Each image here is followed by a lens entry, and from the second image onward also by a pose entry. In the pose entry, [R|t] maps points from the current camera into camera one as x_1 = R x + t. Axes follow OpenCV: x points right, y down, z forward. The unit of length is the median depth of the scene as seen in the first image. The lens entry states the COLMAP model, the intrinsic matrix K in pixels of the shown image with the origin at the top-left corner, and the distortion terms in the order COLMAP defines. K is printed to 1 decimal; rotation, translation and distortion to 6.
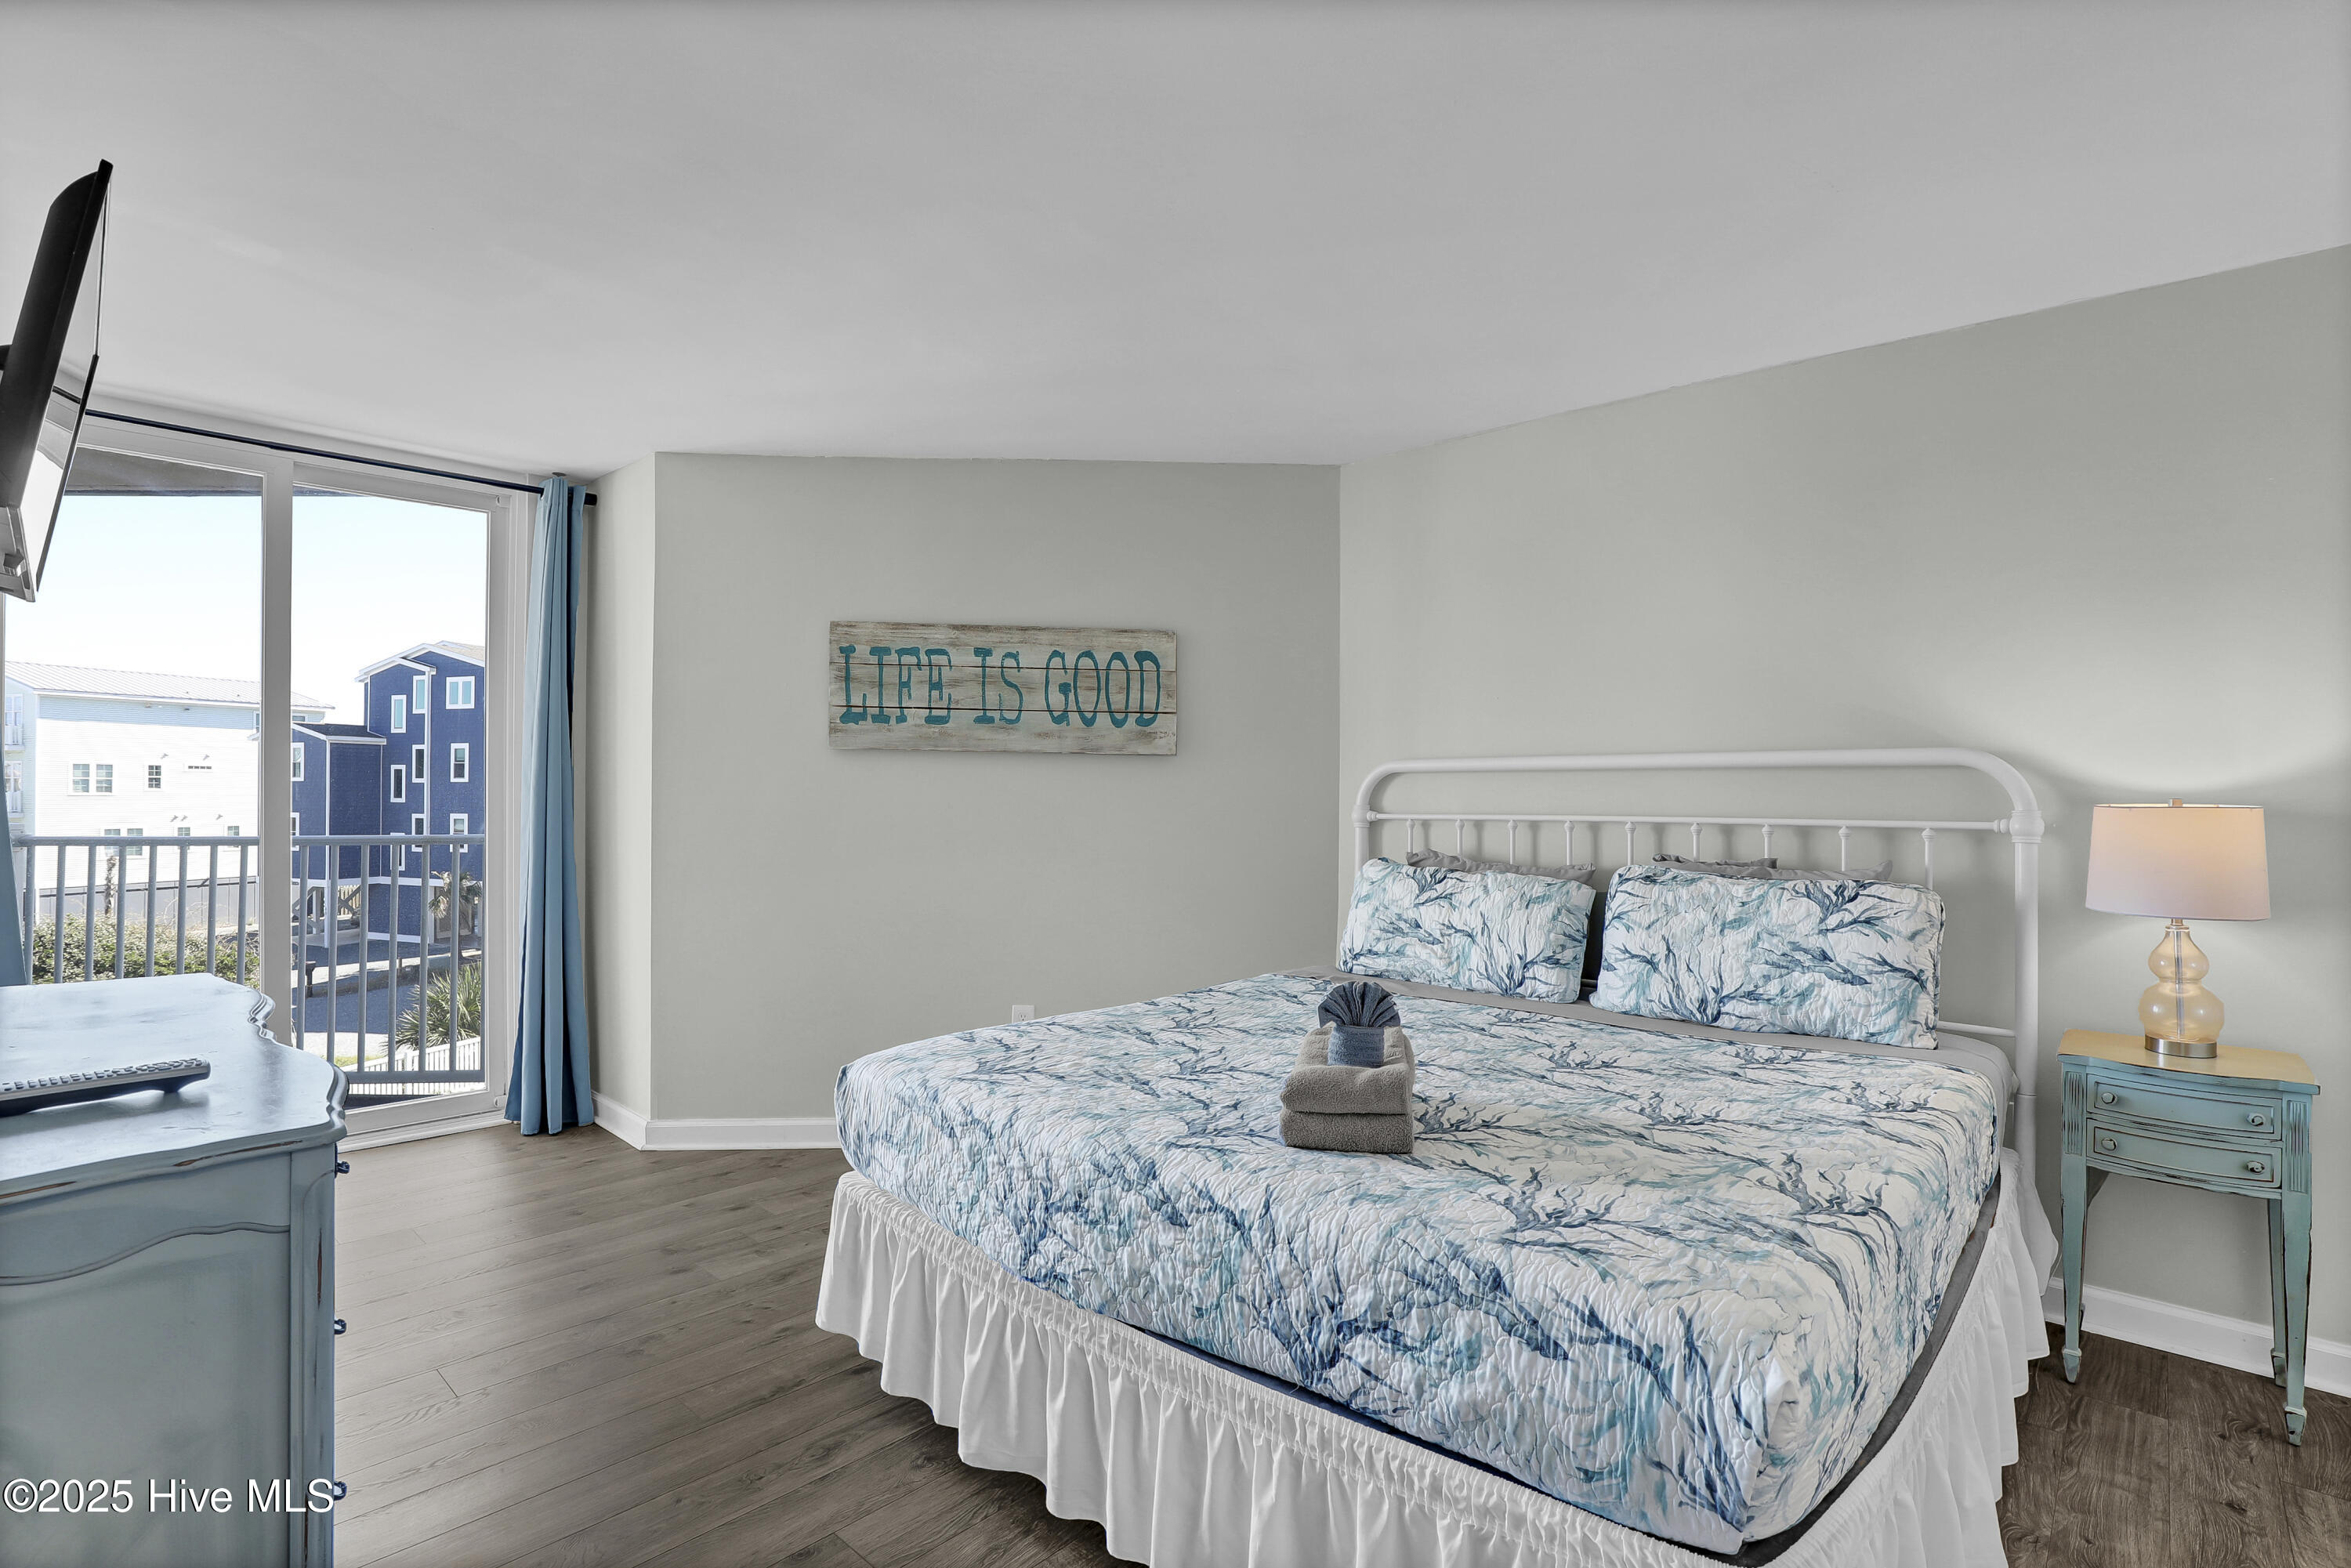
lens RADIAL K [[1101.7, 0, 1193.8], [0, 1101.7, 778.8], [0, 0, 1]] dist [-0.024834, 0.000641]
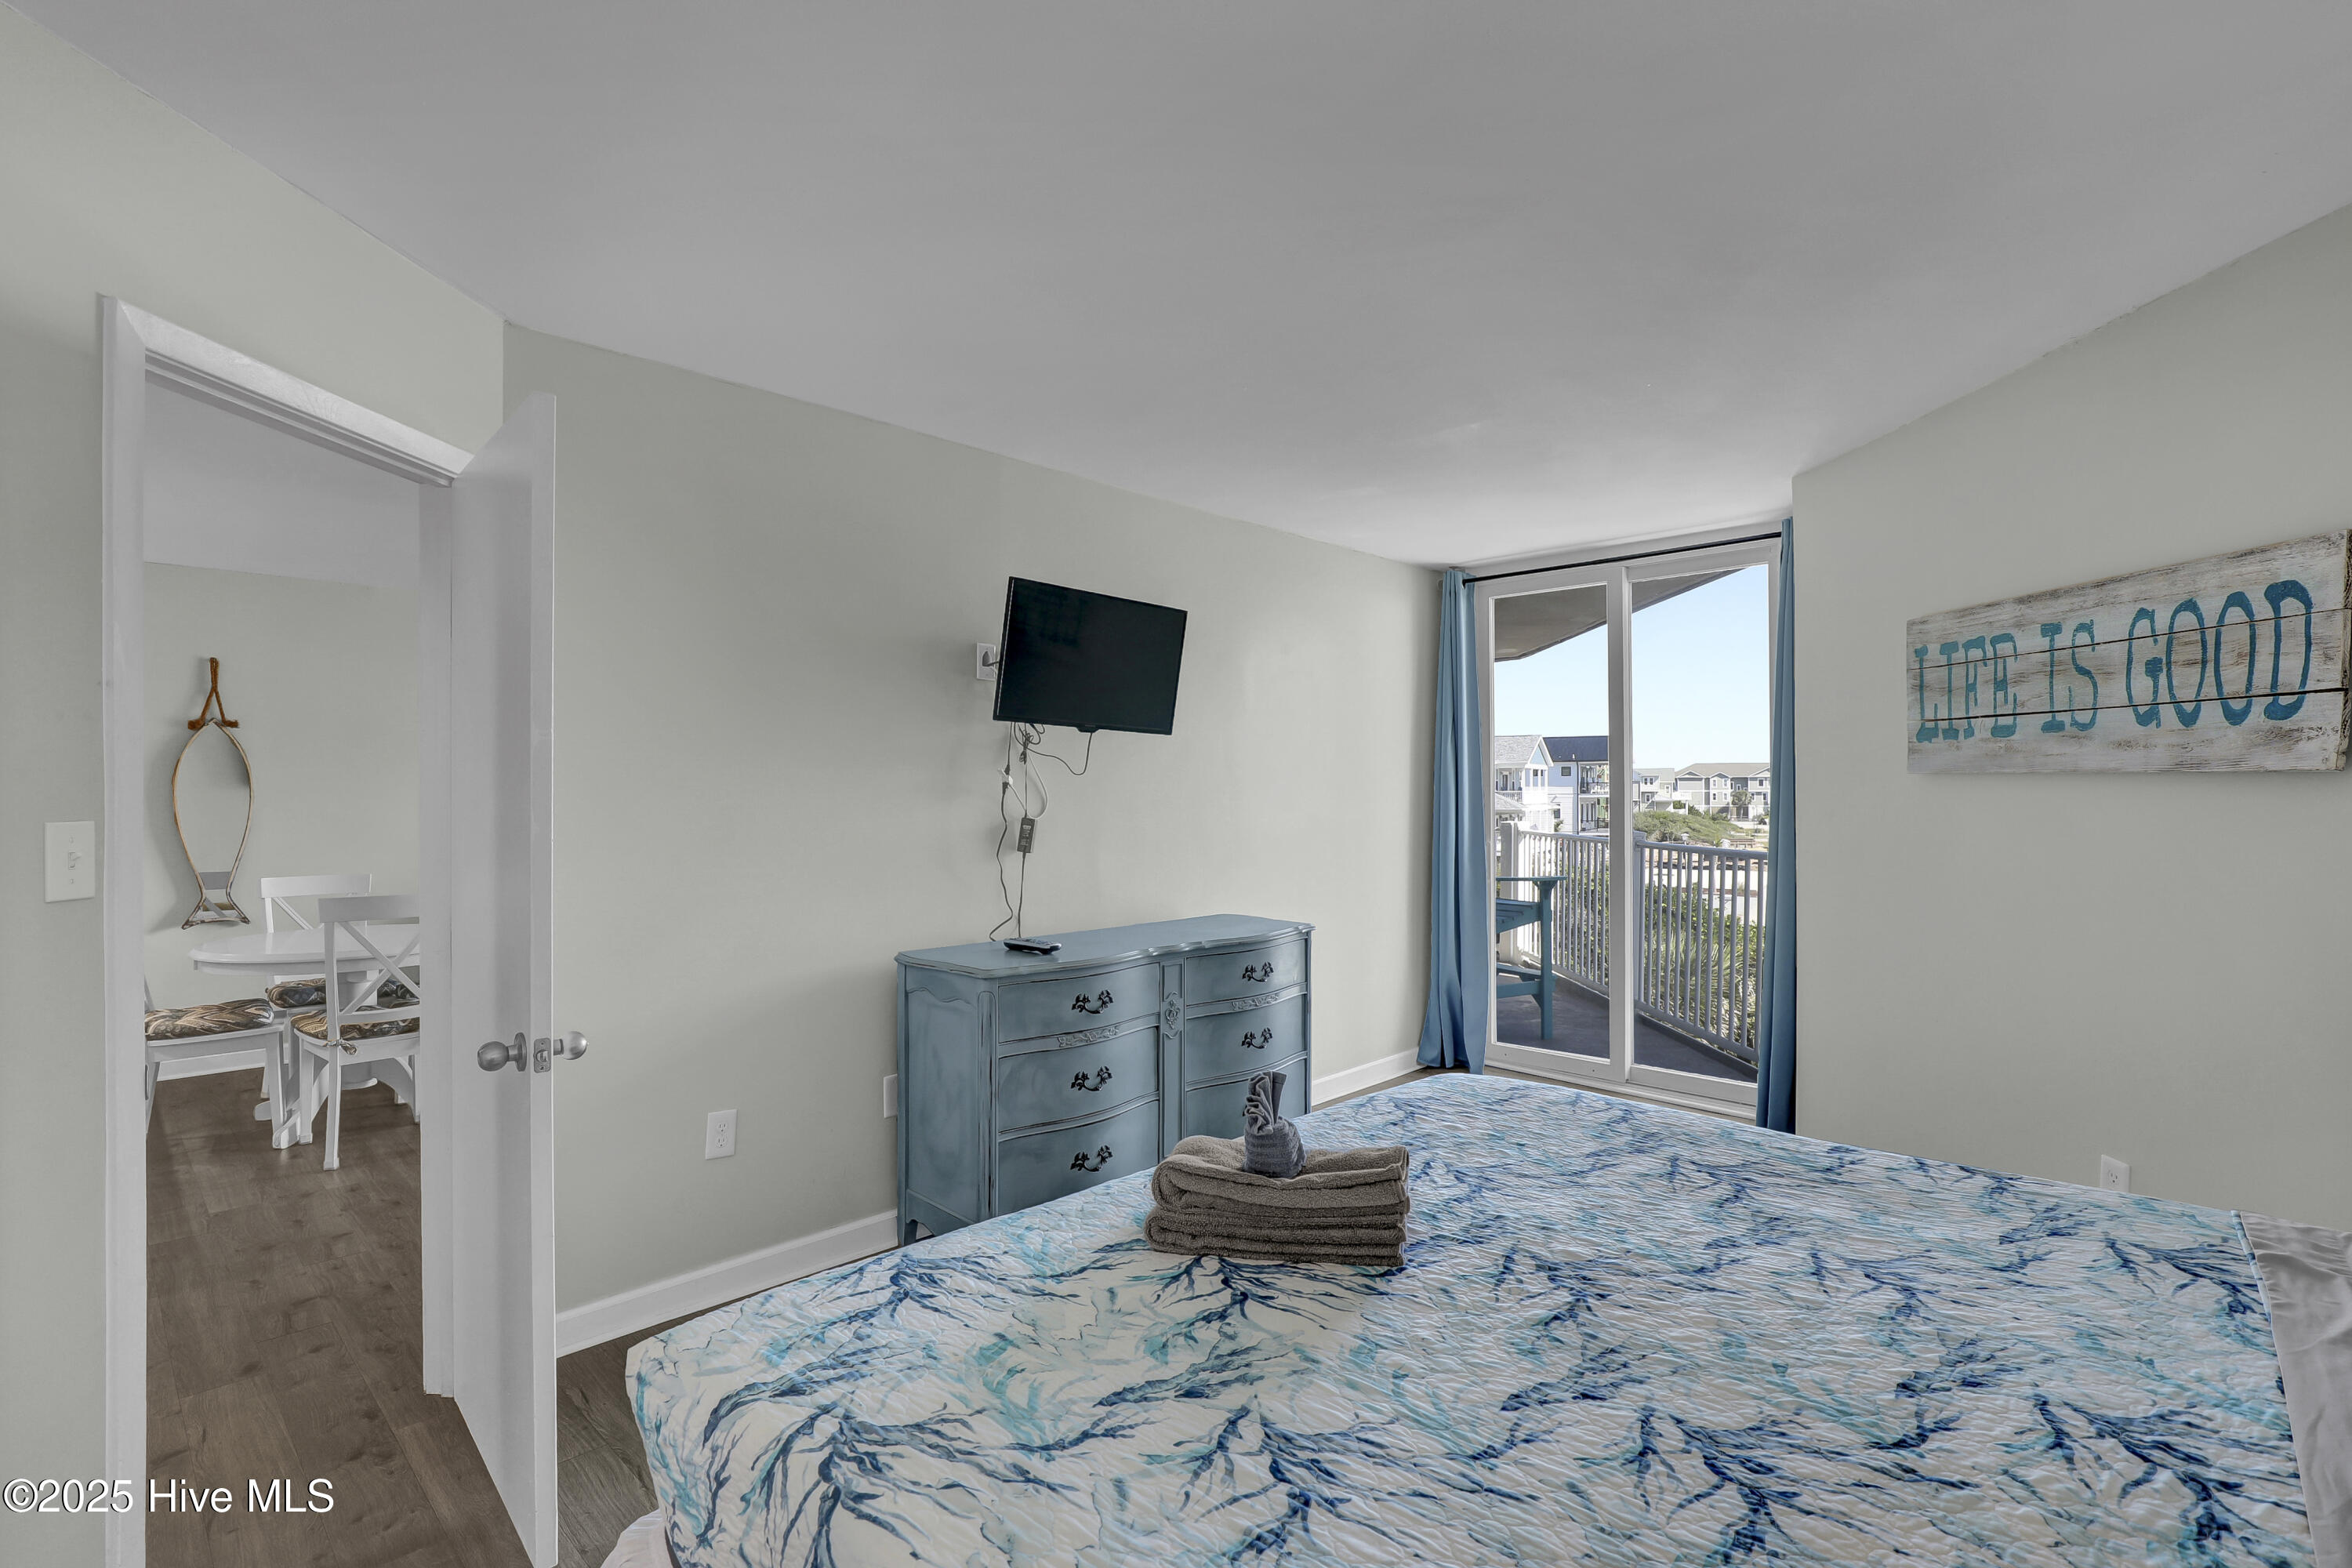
lens RADIAL K [[1113.5, 0, 1209.8], [0, 1113.5, 797.3], [0, 0, 1]] dist [-0.047263, 0.010523]
pose [[-0.019113, 0.000137, -0.999817, 0.694014], [0.012480, 0.999922, -0.000102, -0.021614], [0.999739, -0.012480, -0.019113, 0.665097]]
